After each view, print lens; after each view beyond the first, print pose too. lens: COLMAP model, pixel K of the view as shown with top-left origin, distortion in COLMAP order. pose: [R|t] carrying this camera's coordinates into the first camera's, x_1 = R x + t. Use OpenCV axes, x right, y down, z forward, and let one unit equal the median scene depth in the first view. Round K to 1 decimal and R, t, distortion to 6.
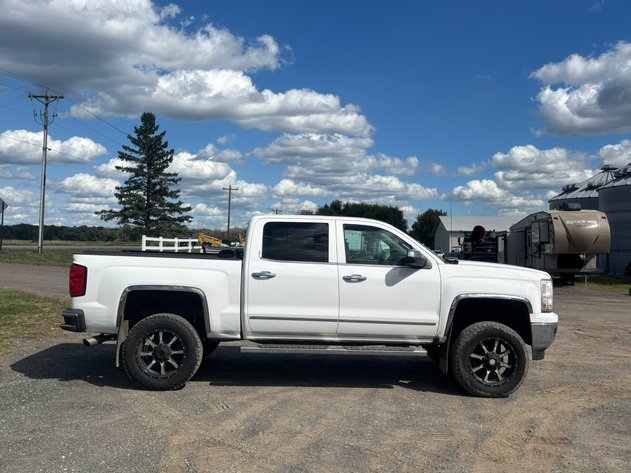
lens RADIAL K [[588.0, 0, 324.2], [0, 588.0, 252.5], [0, 0, 1]] dist [0.056901, 0.000000]
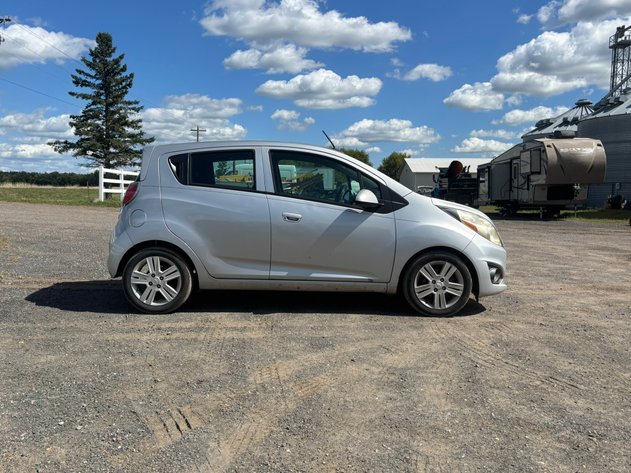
lens RADIAL K [[543.2, 0, 317.6], [0, 543.2, 237.4], [0, 0, 1]] dist [0.000912, -0.017472]
pose [[0.998443, -0.009205, 0.055019, -0.019433], [0.005389, 0.997594, 0.069118, 0.020858], [-0.055522, -0.068714, 0.996090, 0.132367]]
